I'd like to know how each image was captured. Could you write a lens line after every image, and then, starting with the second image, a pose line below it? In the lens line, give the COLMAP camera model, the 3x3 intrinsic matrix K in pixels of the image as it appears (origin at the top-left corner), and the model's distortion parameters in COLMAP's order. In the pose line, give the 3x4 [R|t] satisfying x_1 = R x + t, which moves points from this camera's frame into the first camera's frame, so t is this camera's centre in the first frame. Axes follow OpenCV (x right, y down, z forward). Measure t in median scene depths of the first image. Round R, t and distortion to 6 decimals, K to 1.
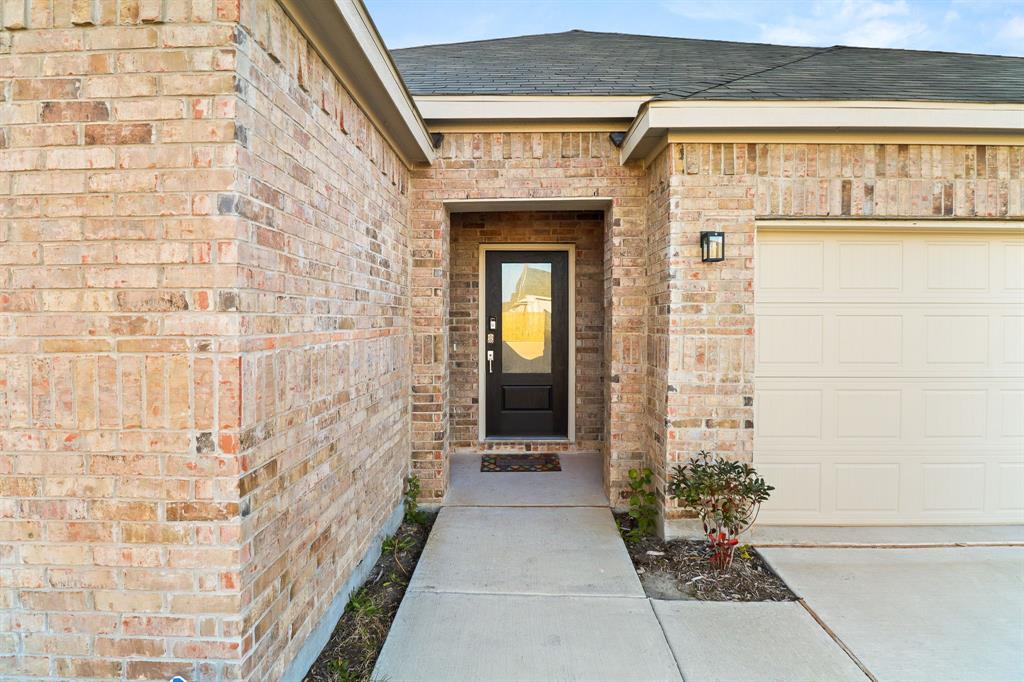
lens RADIAL K [[494.5, 0, 514.2], [0, 494.5, 310.9], [0, 0, 1]] dist [-0.025806, -0.000380]
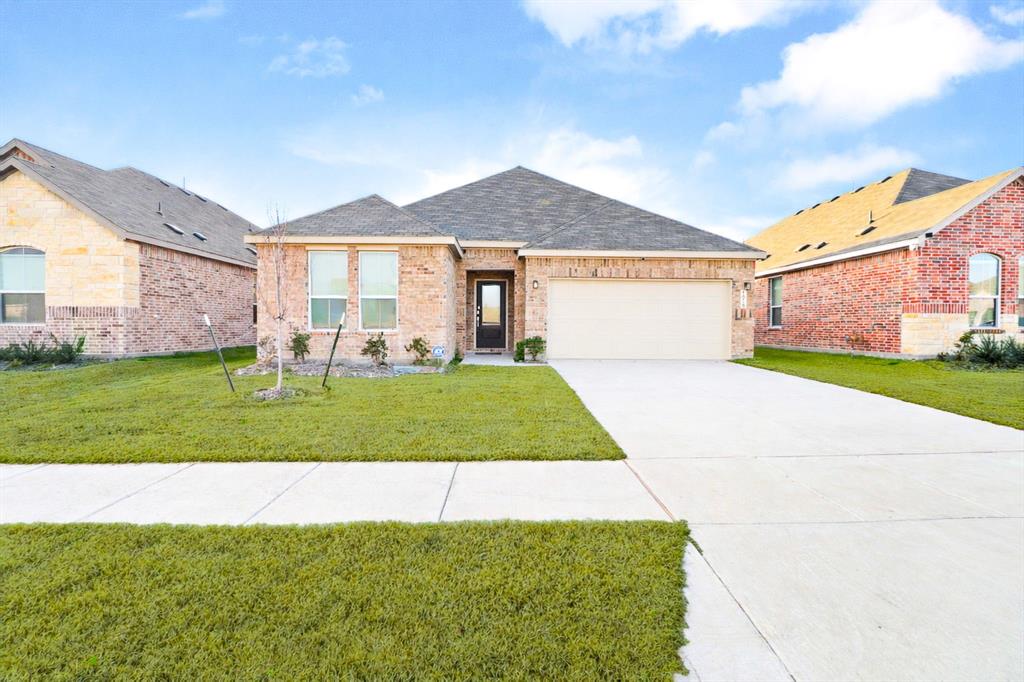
lens RADIAL K [[494.5, 0, 514.2], [0, 494.5, 310.9], [0, 0, 1]] dist [-0.025806, -0.000380]
pose [[0.998813, 0.003601, 0.048578, 0.027434], [-0.003114, 0.999944, -0.010099, 0.102820], [-0.048612, 0.009936, 0.998768, -2.464854]]
